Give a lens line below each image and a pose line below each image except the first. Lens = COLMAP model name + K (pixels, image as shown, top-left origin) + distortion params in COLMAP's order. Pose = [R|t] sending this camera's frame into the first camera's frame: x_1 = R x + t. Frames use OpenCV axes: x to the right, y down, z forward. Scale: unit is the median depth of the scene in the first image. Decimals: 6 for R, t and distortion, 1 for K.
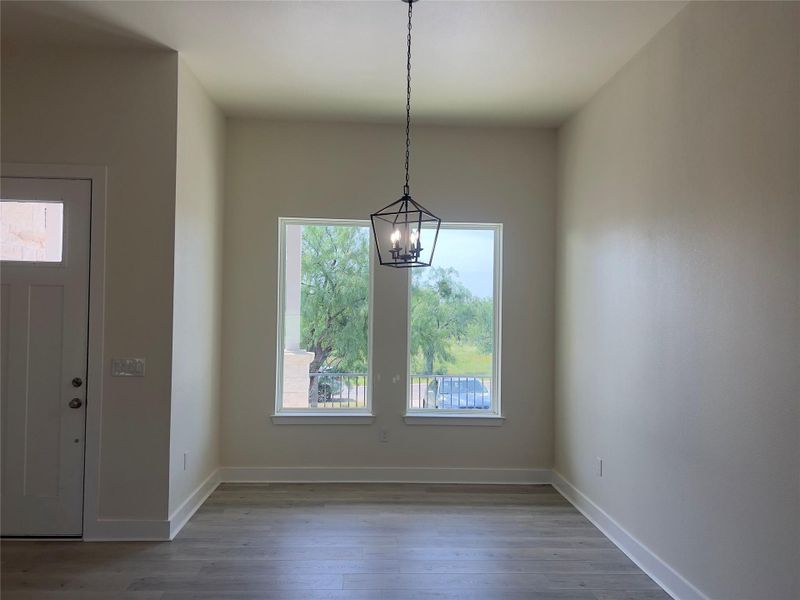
lens RADIAL K [[588.9, 0, 400.0], [0, 588.9, 300.0], [0, 0, 1]] dist [0.057910, -0.072271]
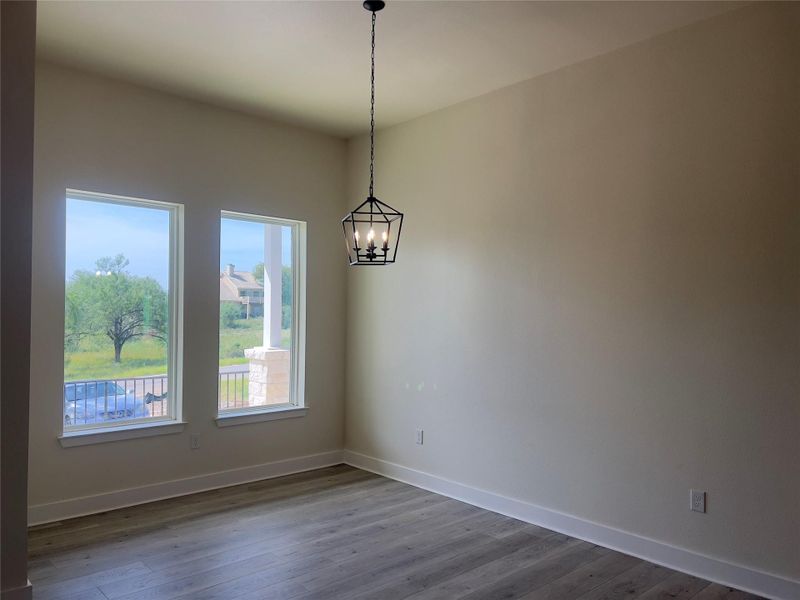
lens RADIAL K [[588.9, 0, 400.0], [0, 588.9, 300.0], [0, 0, 1]] dist [0.057910, -0.072271]
pose [[0.790855, -0.001344, 0.612002, -0.374019], [-0.006382, 0.999925, 0.010444, -0.002924], [-0.611971, -0.012165, 0.790787, 0.087426]]
